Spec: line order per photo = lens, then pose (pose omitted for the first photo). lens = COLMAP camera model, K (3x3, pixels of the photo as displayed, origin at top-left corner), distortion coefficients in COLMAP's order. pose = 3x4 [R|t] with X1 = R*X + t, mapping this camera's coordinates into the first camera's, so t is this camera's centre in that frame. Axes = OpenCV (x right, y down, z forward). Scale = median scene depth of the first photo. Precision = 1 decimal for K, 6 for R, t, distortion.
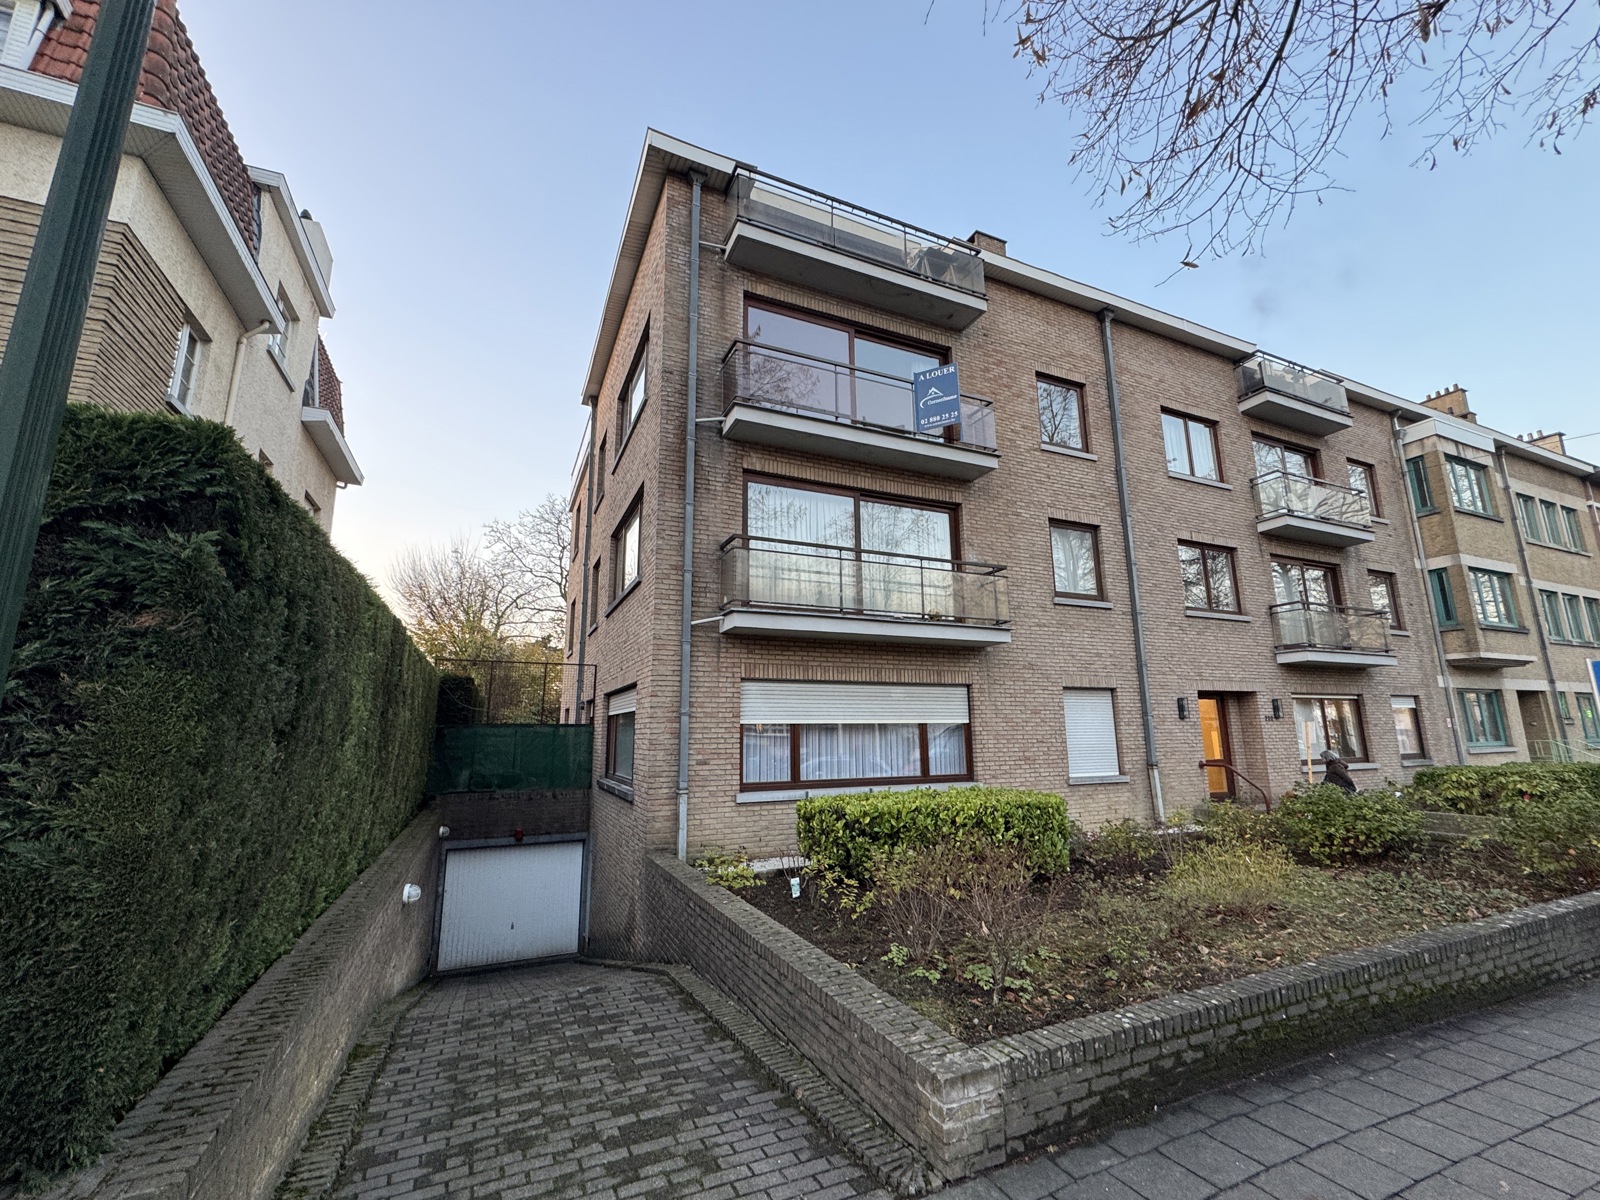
lens RADIAL K [[660.1, 0, 793.2], [0, 660.1, 602.2], [0, 0, 1]] dist [-0.007619, 0.001457]
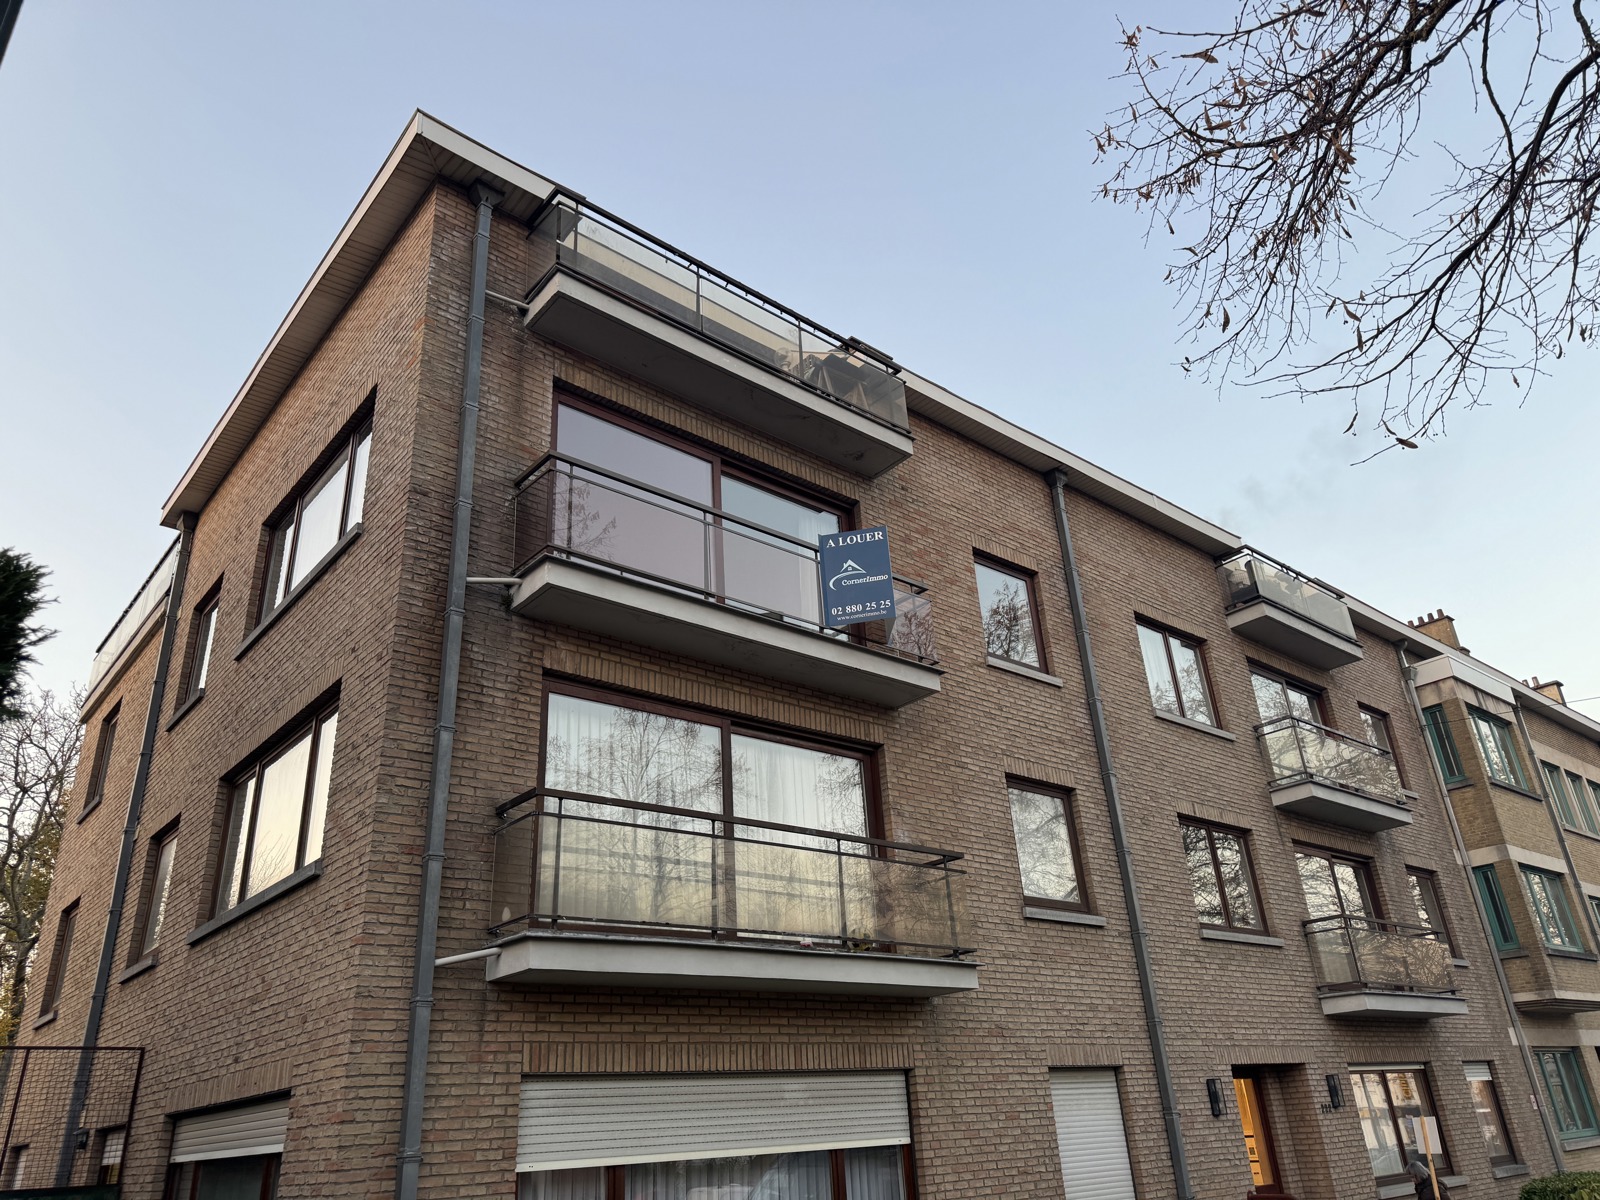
lens RADIAL K [[1117.6, 0, 788.4], [0, 1117.6, 604.2], [0, 0, 1]] dist [0.045882, -0.050832]
pose [[0.958673, 0.078635, 0.273428, -0.116615], [-0.006374, 0.966742, -0.255674, -0.011436], [-0.284439, 0.243365, 0.927291, 0.037286]]
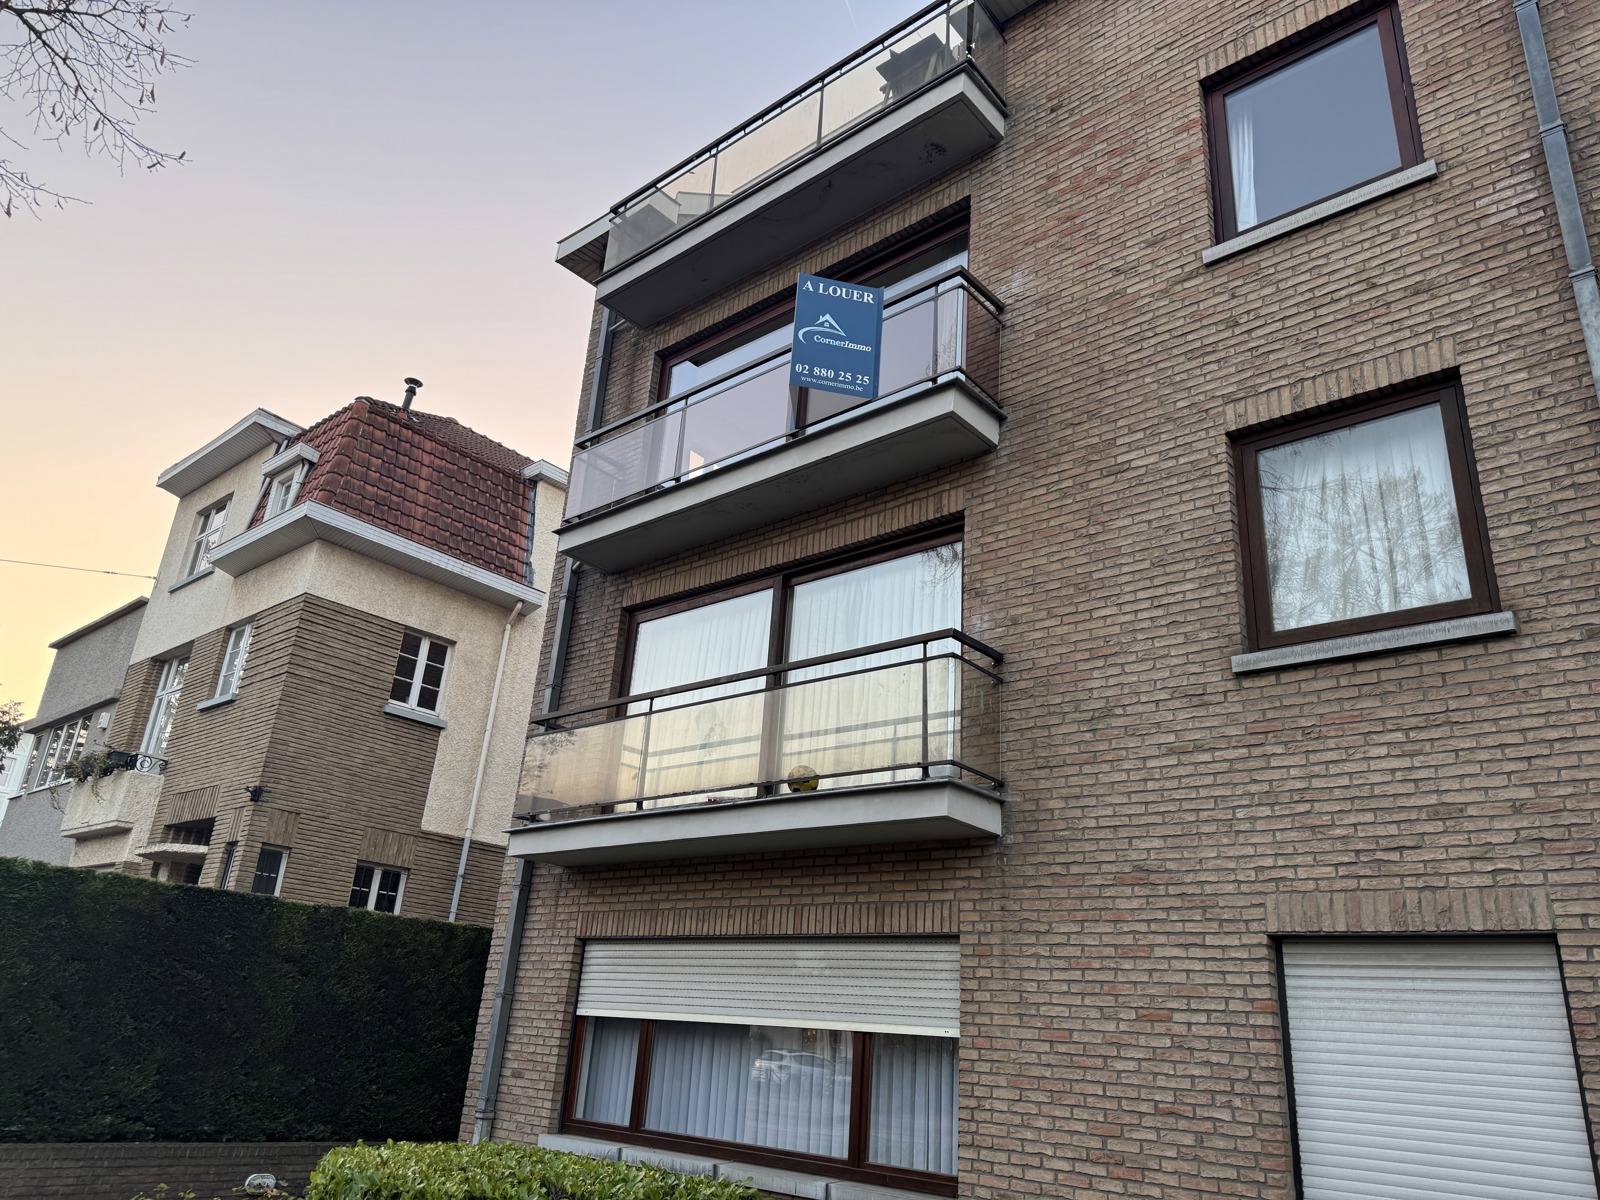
lens RADIAL K [[1117.6, 0, 797.0], [0, 1117.6, 591.7], [0, 0, 1]] dist [0.045882, -0.050832]
pose [[0.428843, -0.303457, -0.850887, 0.801847], [0.101962, 0.952133, -0.288177, 0.104052], [0.897607, 0.036824, 0.439257, 0.556928]]
